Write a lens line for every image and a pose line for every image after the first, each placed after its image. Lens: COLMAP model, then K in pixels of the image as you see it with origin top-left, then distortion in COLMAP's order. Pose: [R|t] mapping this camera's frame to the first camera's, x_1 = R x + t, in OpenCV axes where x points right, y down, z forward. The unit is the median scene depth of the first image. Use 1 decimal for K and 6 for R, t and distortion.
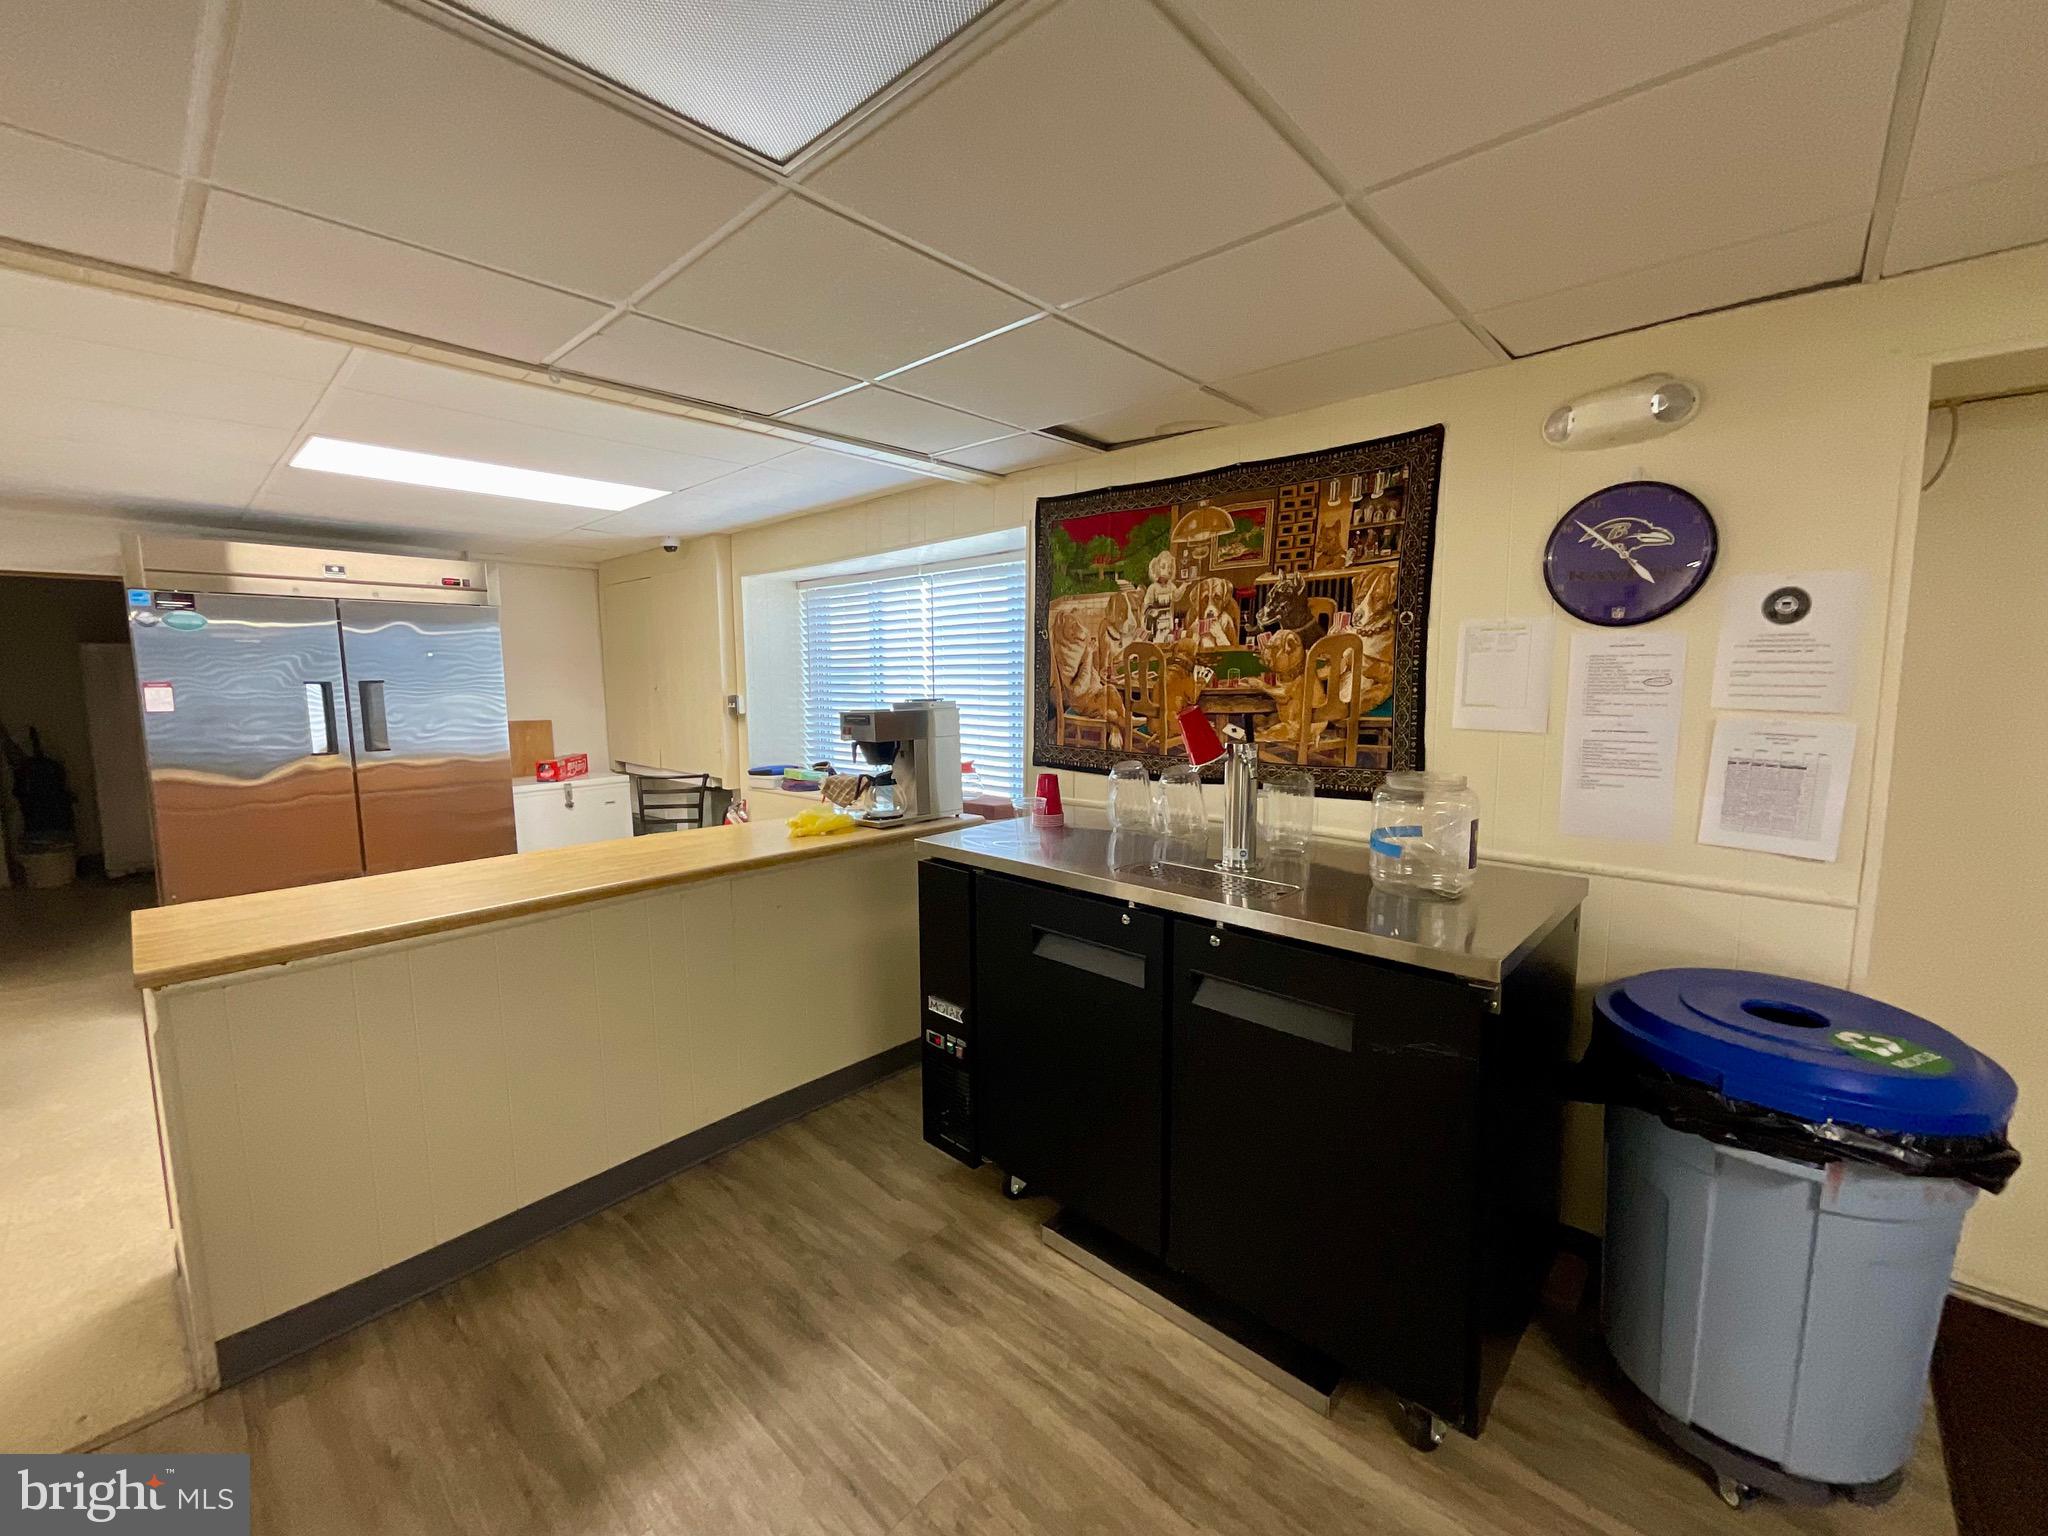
lens RADIAL K [[834.8, 0, 1027.9], [0, 834.8, 771.3], [0, 0, 1]] dist [0.006852, -0.000423]
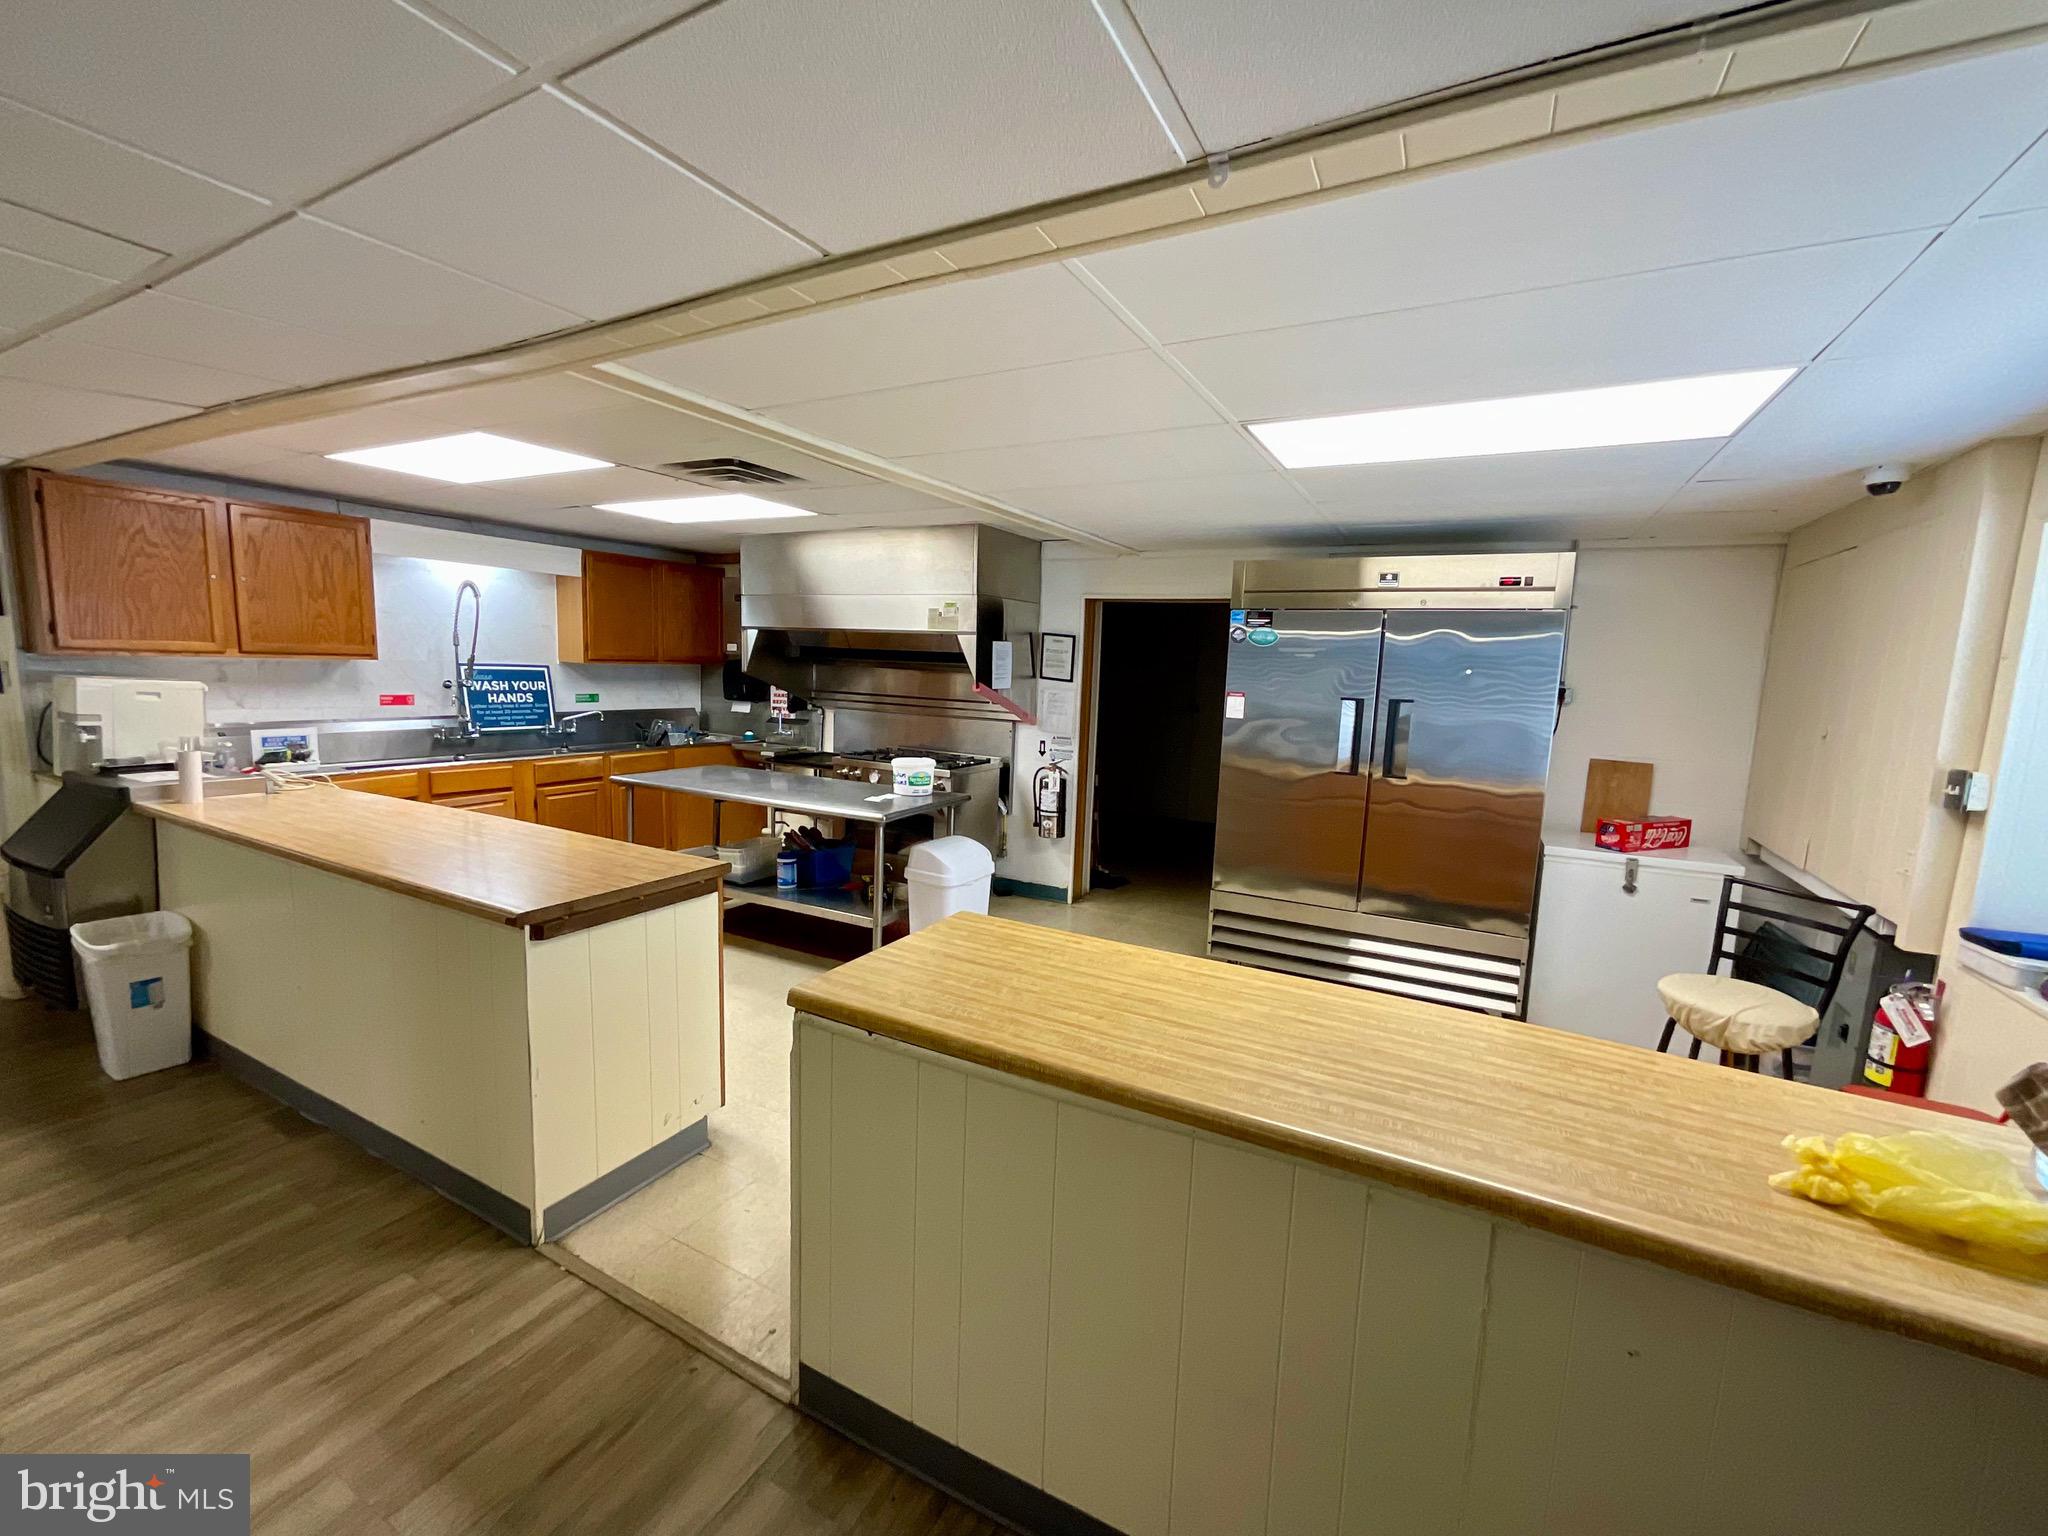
lens RADIAL K [[834.8, 0, 1023.6], [0, 834.8, 780.0], [0, 0, 1]] dist [0.006852, -0.000423]
pose [[0.244237, 0.154417, -0.957342, -0.013286], [-0.149897, 0.981386, 0.120053, -0.062181], [0.958060, 0.114181, 0.262837, 0.342386]]
